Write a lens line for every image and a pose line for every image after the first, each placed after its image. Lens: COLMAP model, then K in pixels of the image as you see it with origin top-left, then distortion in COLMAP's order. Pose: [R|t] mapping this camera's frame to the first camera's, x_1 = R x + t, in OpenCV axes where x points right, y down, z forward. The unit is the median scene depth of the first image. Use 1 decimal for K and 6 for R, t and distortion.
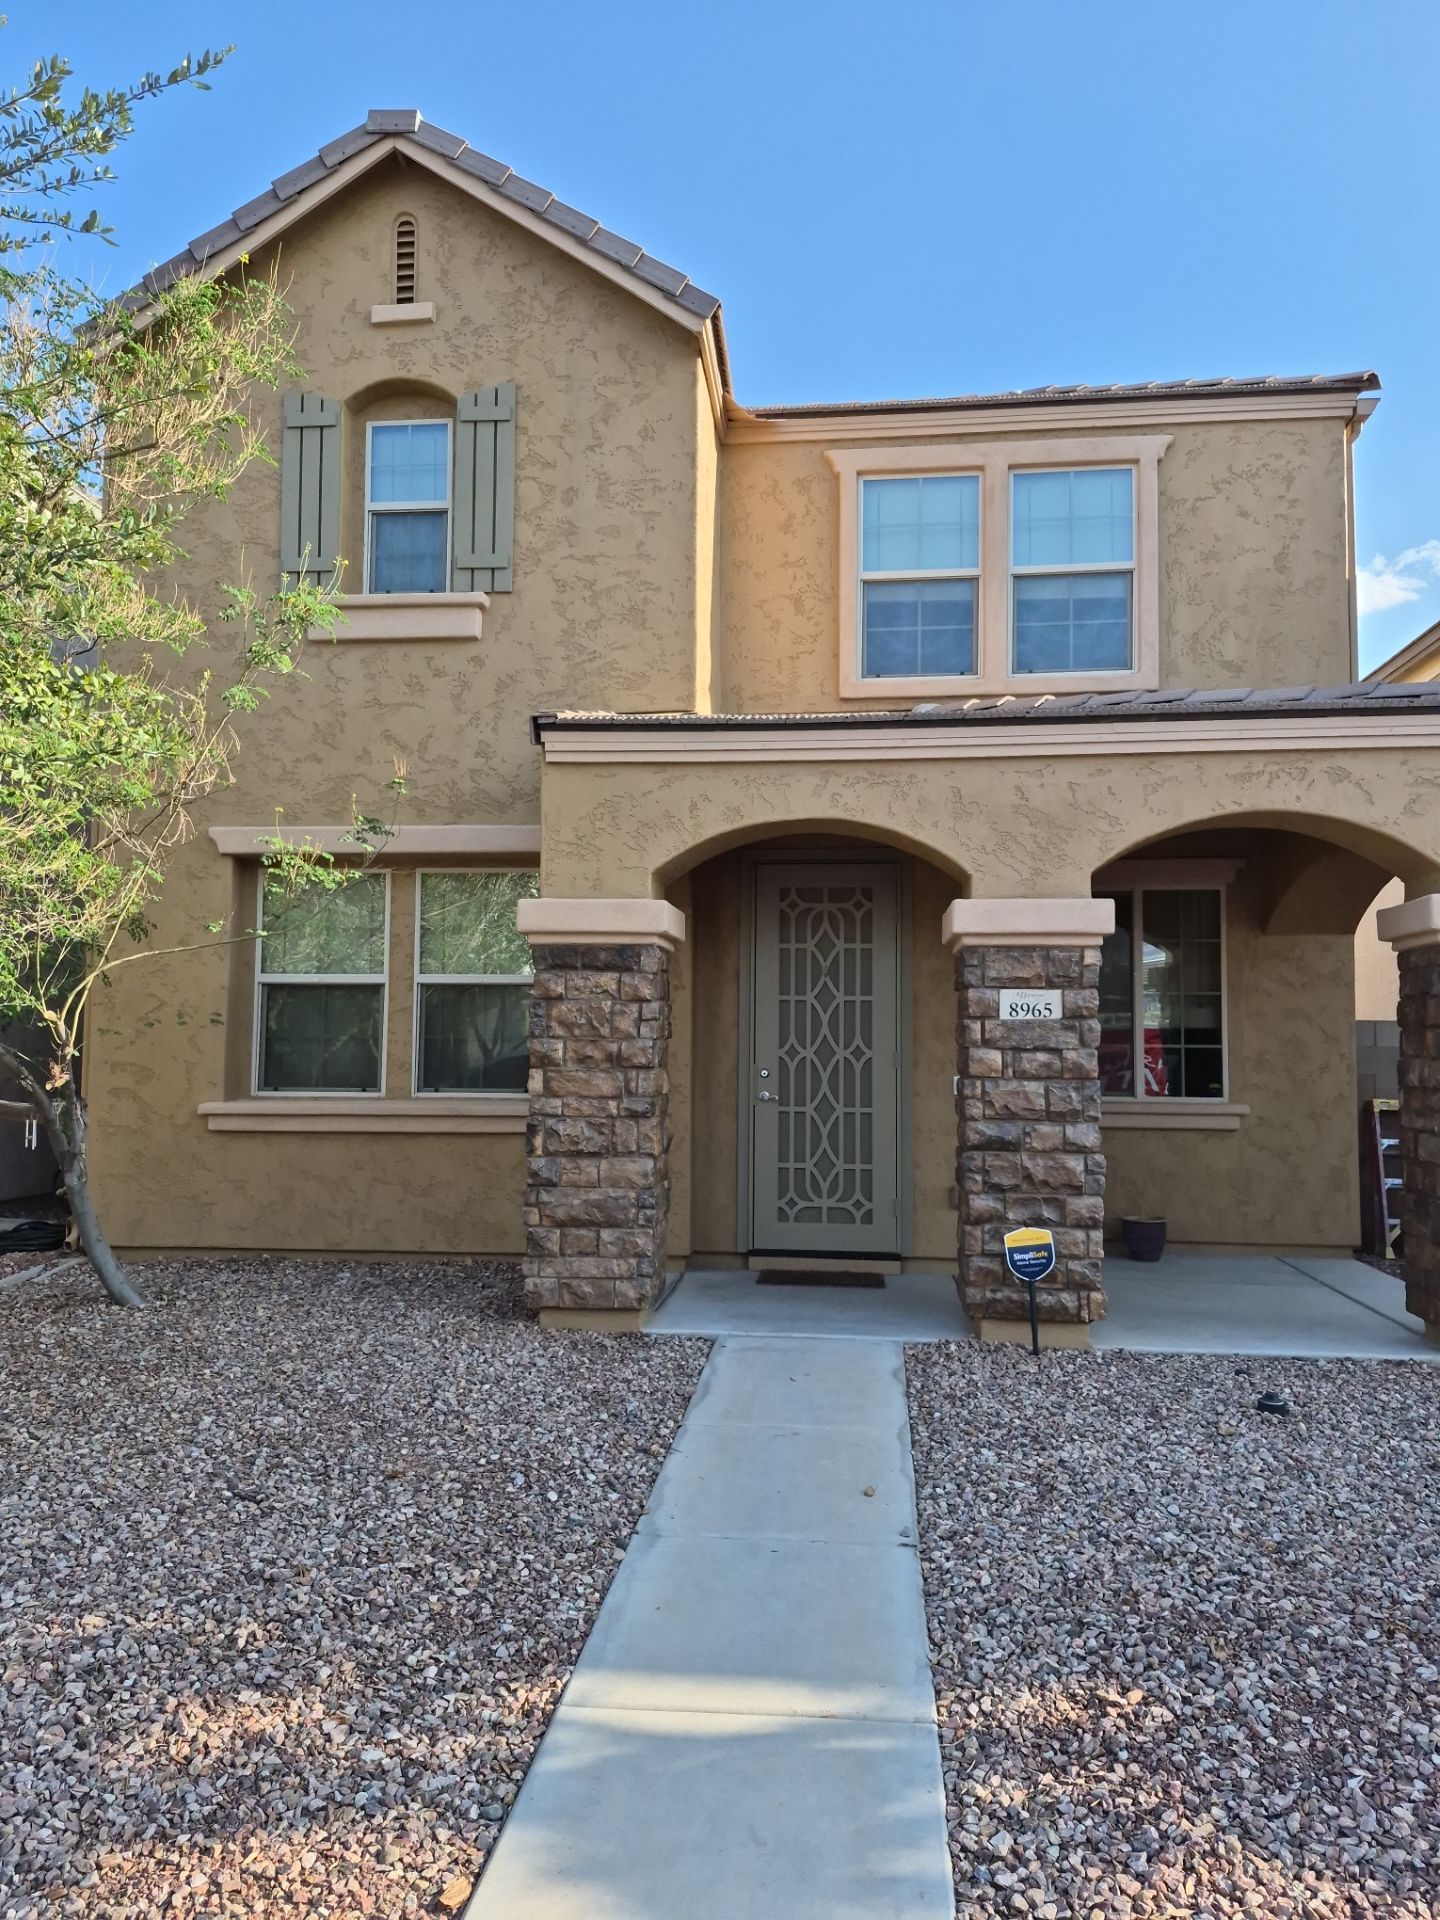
lens RADIAL K [[1289.4, 0, 751.3], [0, 1289.4, 976.3], [0, 0, 1]] dist [0.101321, -0.100468]
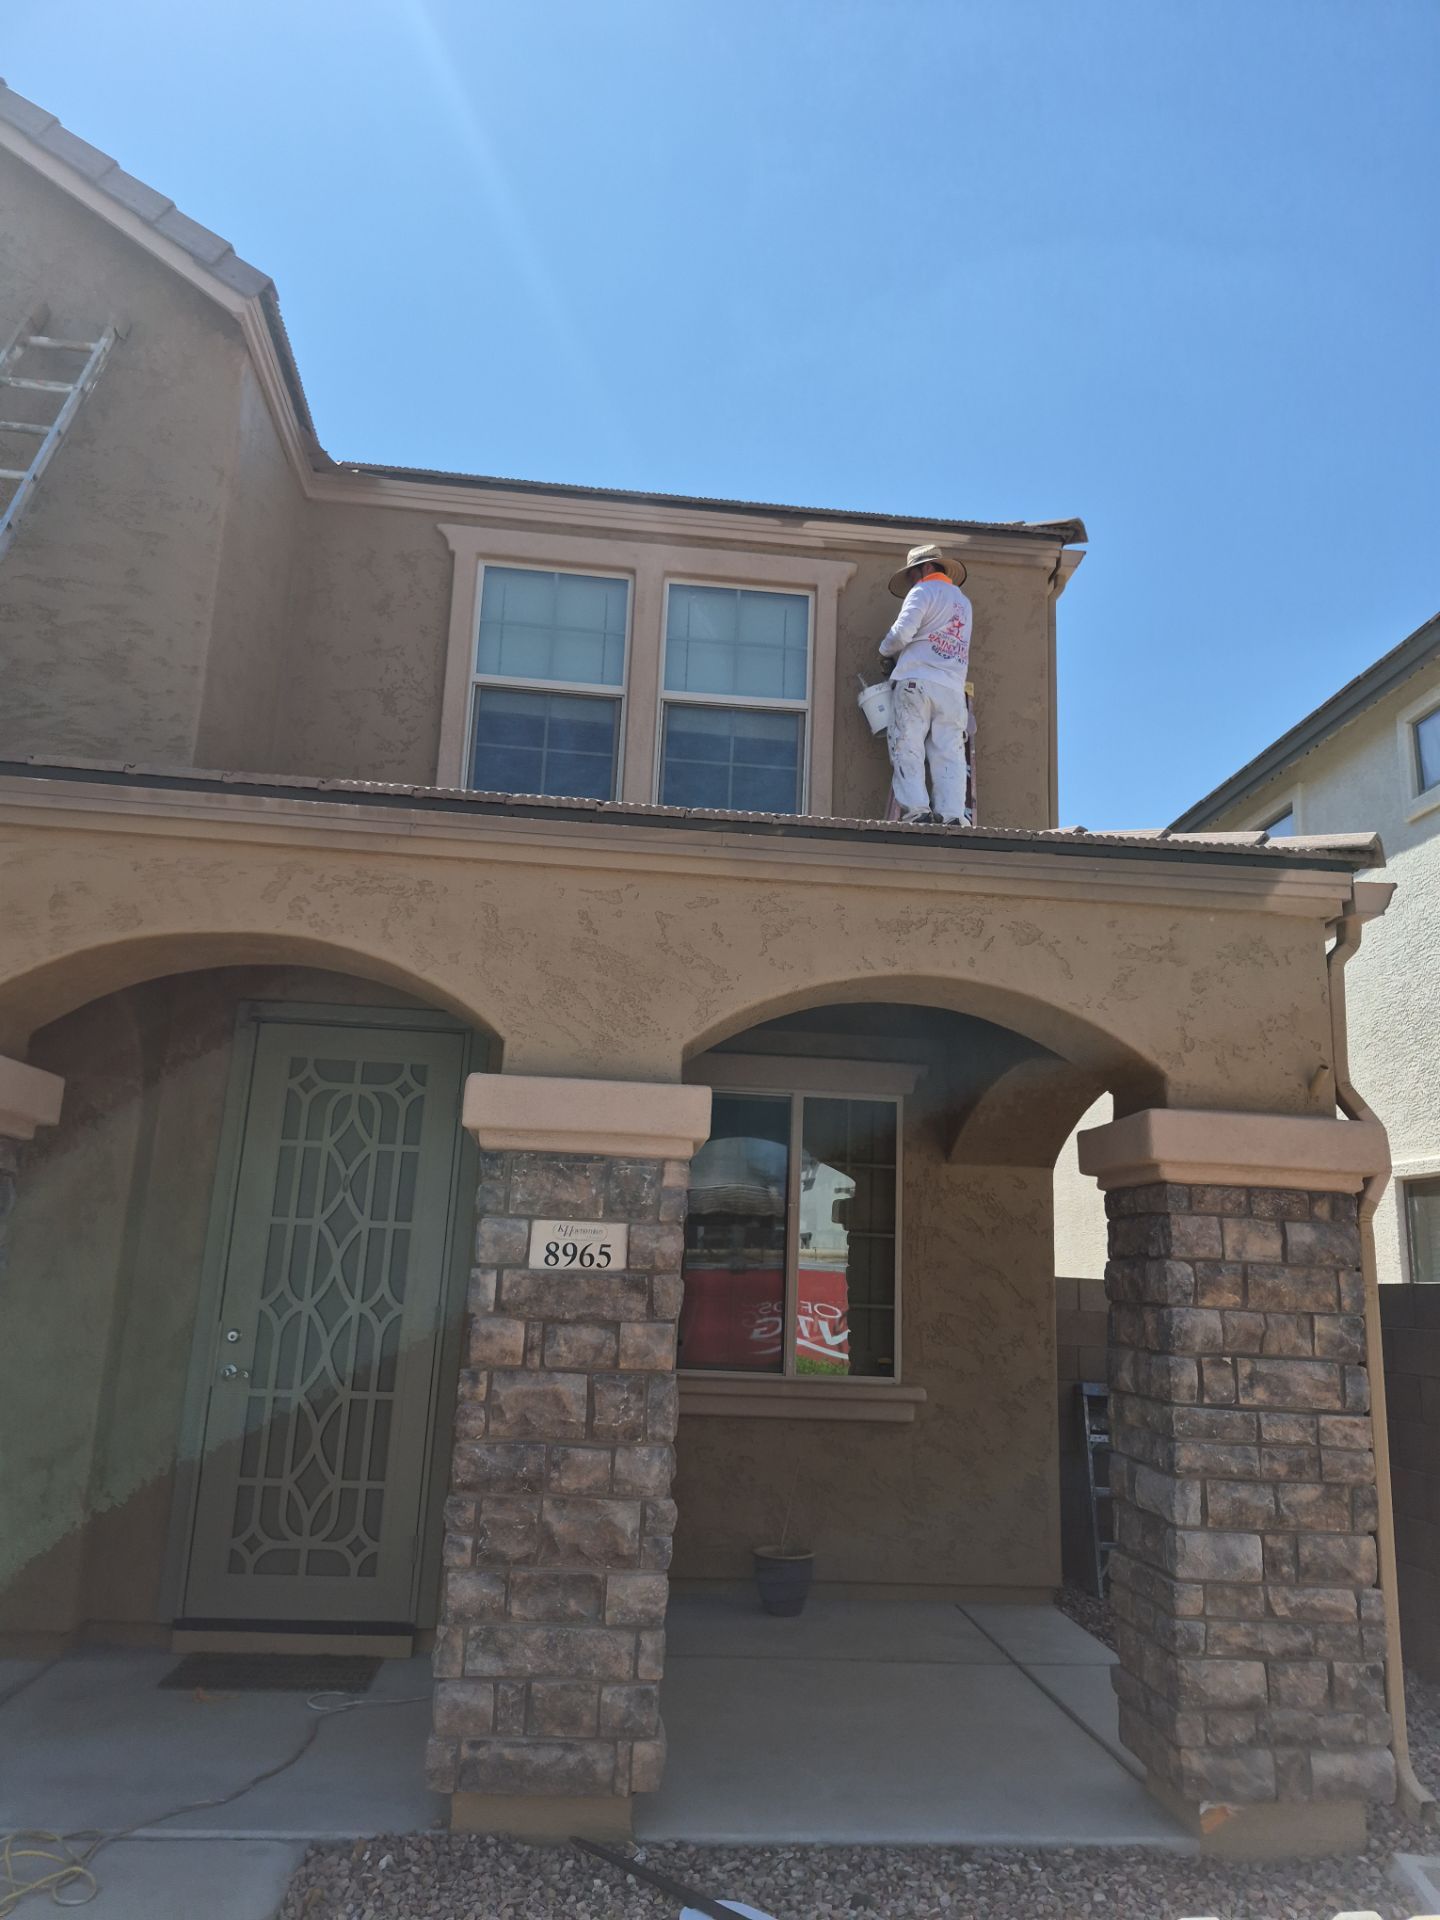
lens RADIAL K [[1334.5, 0, 739.2], [0, 1334.5, 992.3], [0, 0, 1]] dist [0.092269, -0.113370]
pose [[0.979728, 0.074709, 0.185879, 0.122472], [-0.045379, 0.986506, -0.157311, -0.001316], [-0.195123, 0.145687, 0.969898, 0.250518]]
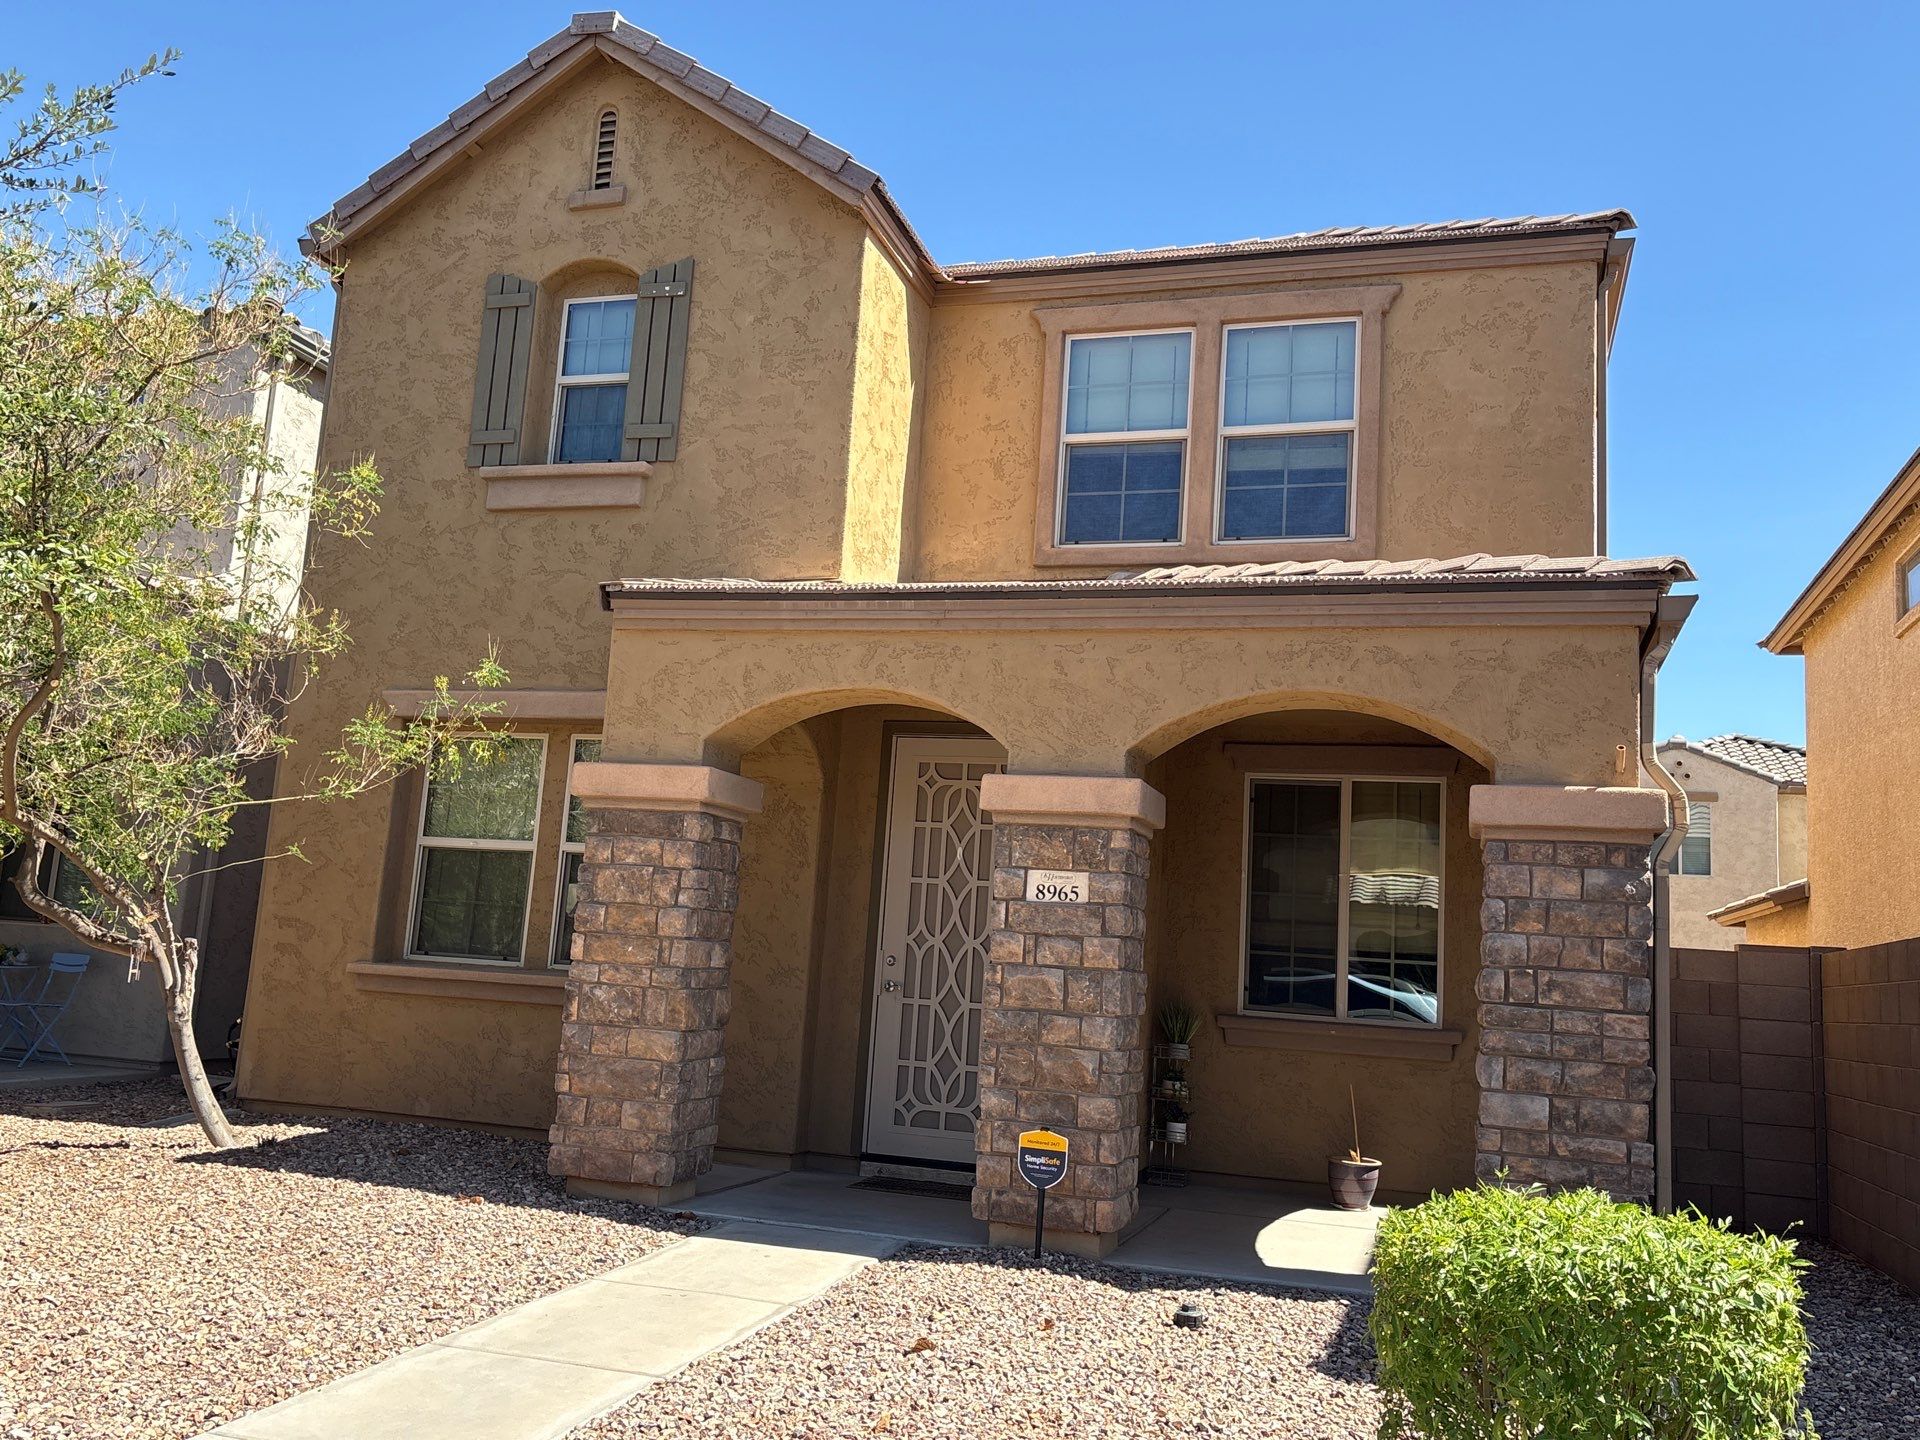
lens RADIAL K [[1545.3, 0, 963.9], [0, 1545.3, 728.2], [0, 0, 1]] dist [0.144061, -0.277769]
pose [[0.980408, 0.023367, -0.195587, 0.278257], [-0.042947, 0.994409, -0.096474, 0.013490], [0.192239, 0.102983, 0.975930, -0.100691]]
